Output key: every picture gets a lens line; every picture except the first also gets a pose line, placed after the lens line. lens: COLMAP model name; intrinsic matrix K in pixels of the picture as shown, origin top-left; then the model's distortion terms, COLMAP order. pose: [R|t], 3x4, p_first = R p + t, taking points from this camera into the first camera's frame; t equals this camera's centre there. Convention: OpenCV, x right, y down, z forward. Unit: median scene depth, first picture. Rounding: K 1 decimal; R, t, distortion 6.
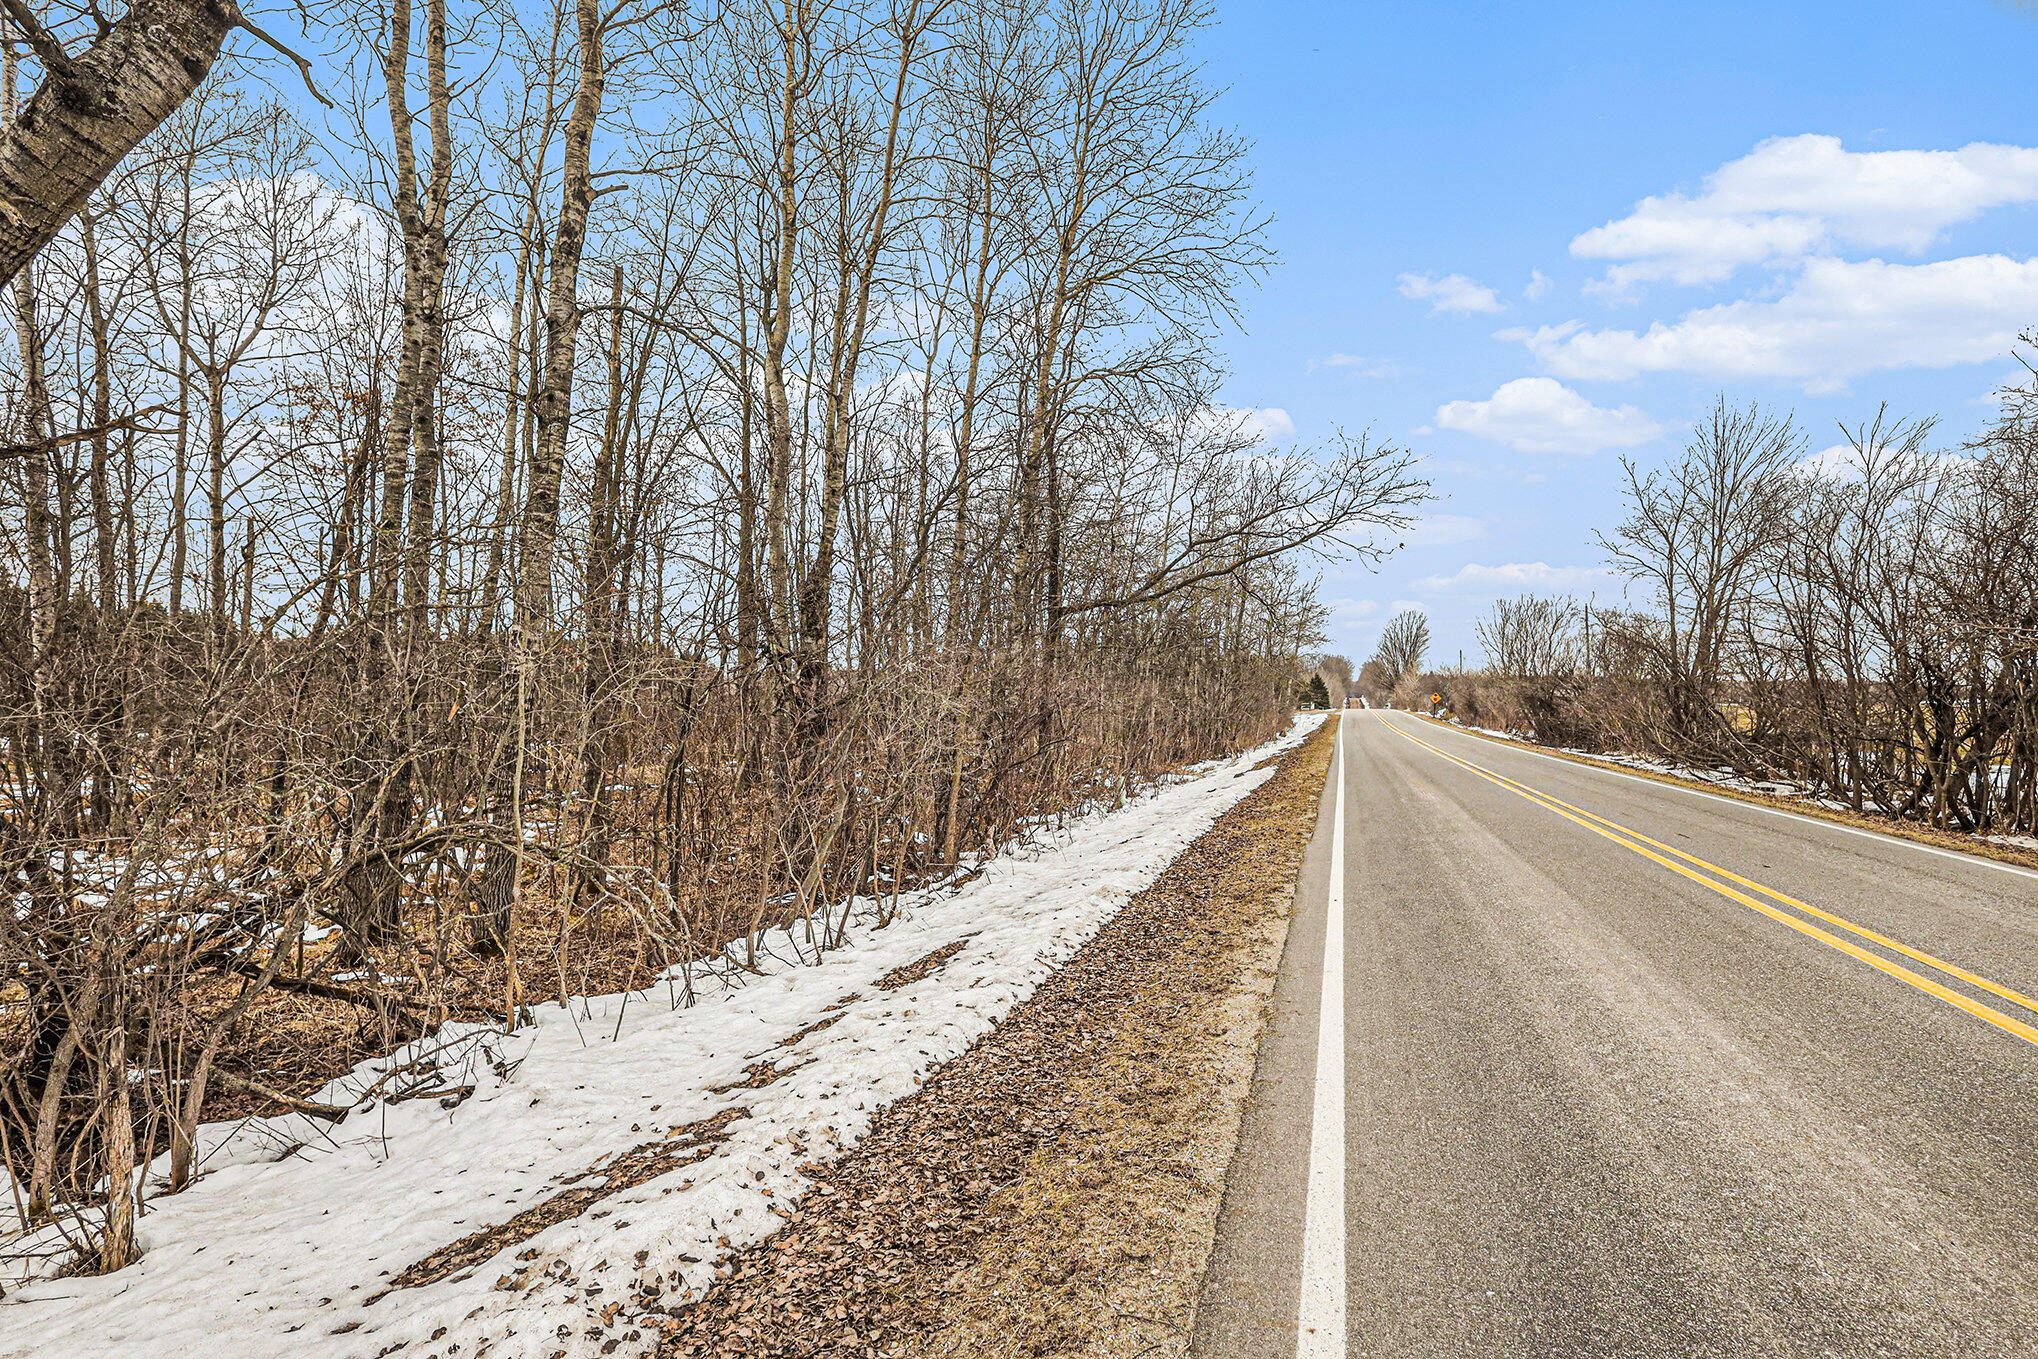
lens RADIAL K [[937.0, 0, 1019.0], [0, 937.0, 679.5], [0, 0, 1]] dist [-0.000889, -0.000075]
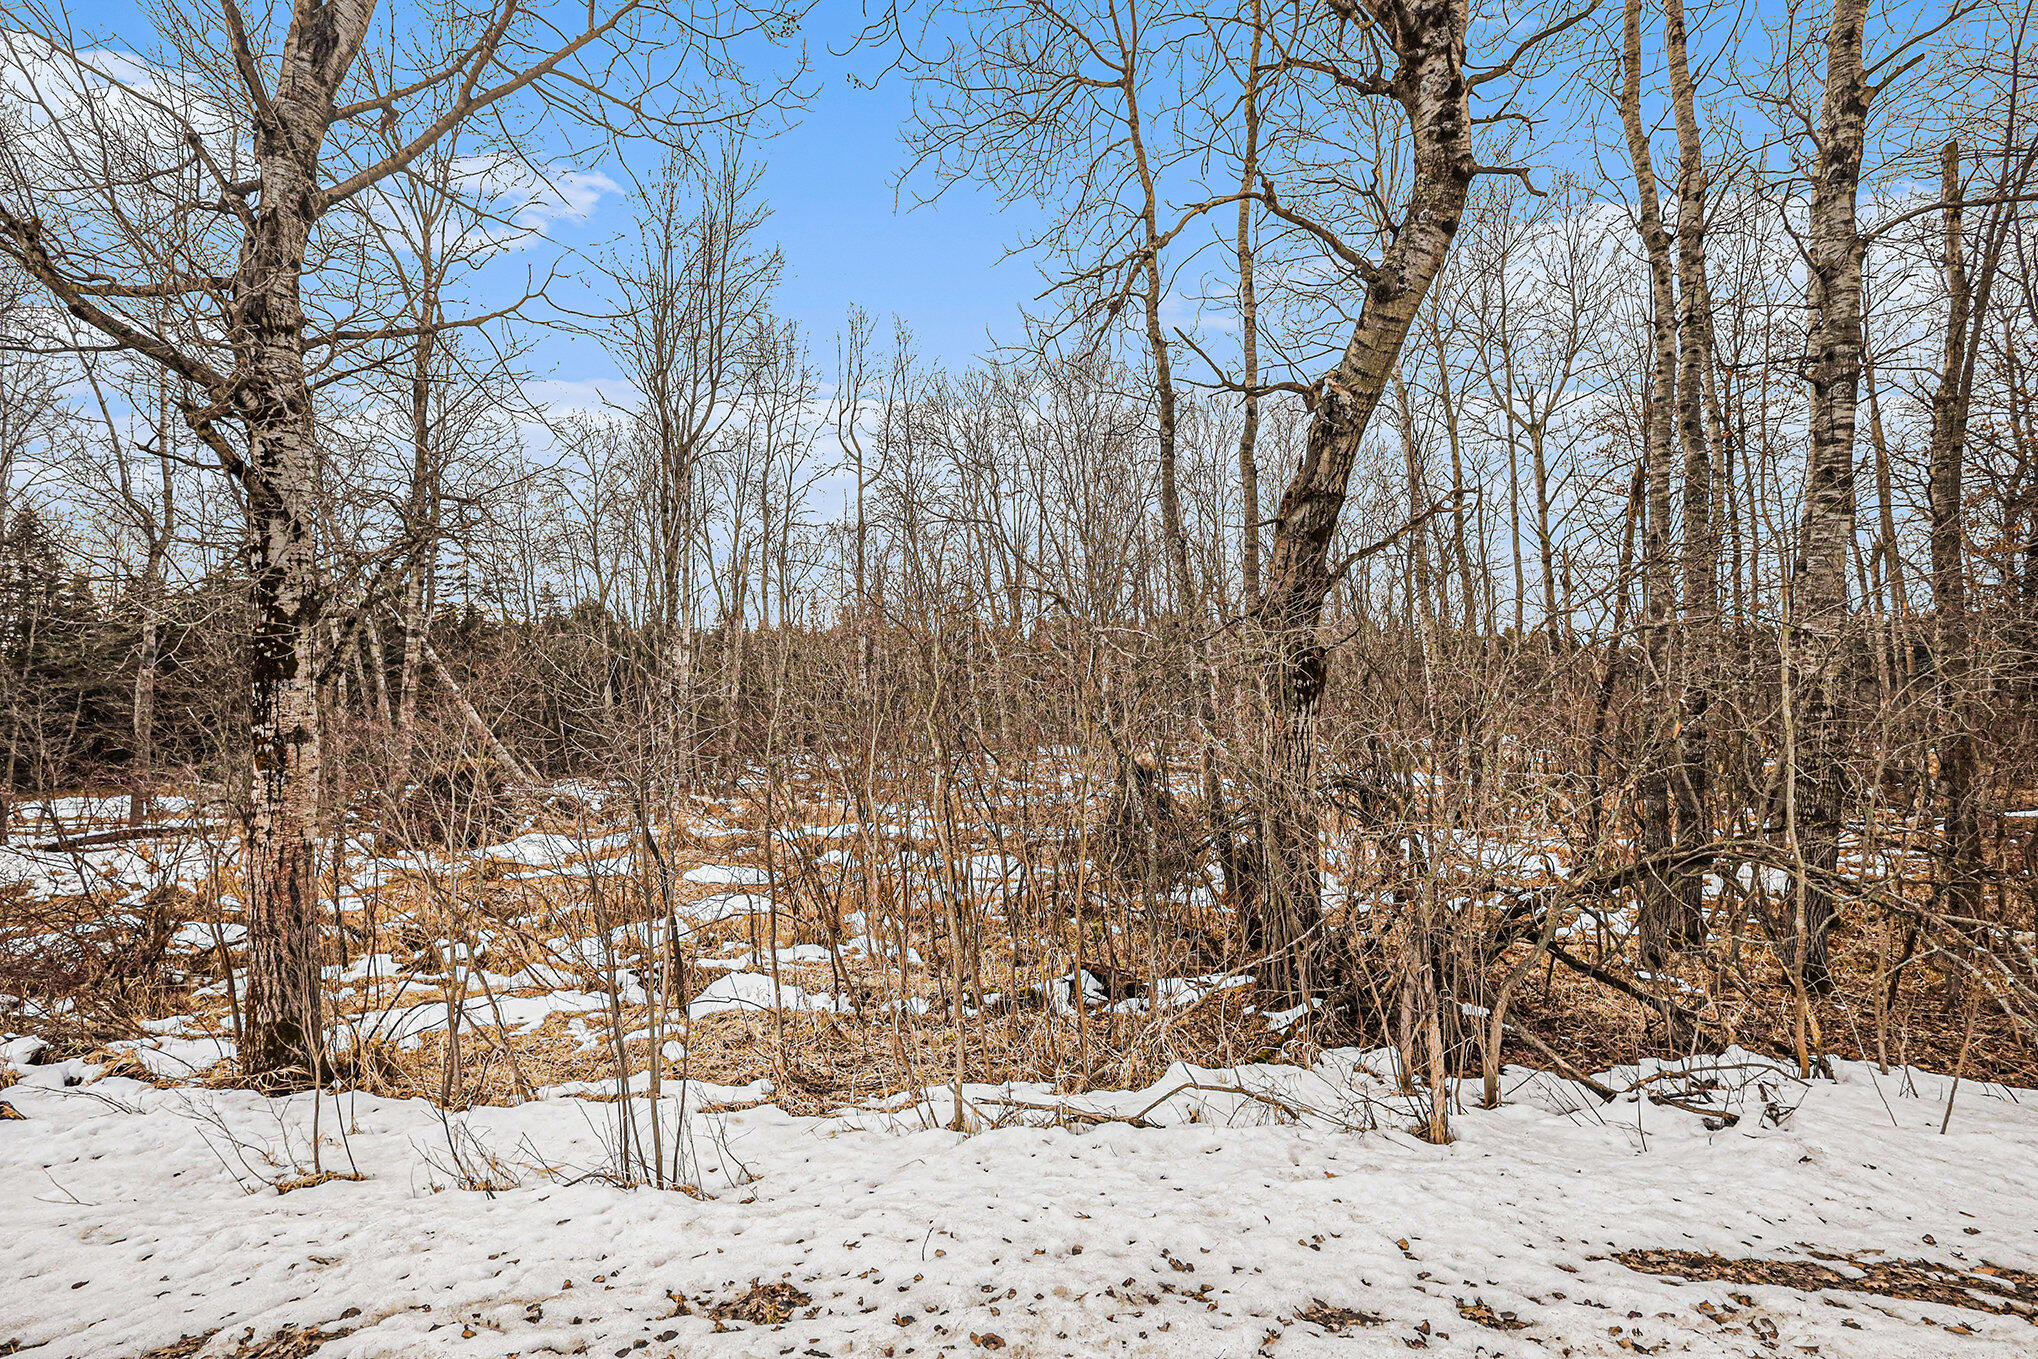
lens RADIAL K [[937.0, 0, 1019.0], [0, 937.0, 679.5], [0, 0, 1]] dist [-0.000889, -0.000075]
pose [[0.327450, -0.053838, -0.943333, 0.102606], [0.049638, 0.997977, -0.039726, -0.012421], [0.943564, -0.033817, 0.329460, 0.000290]]
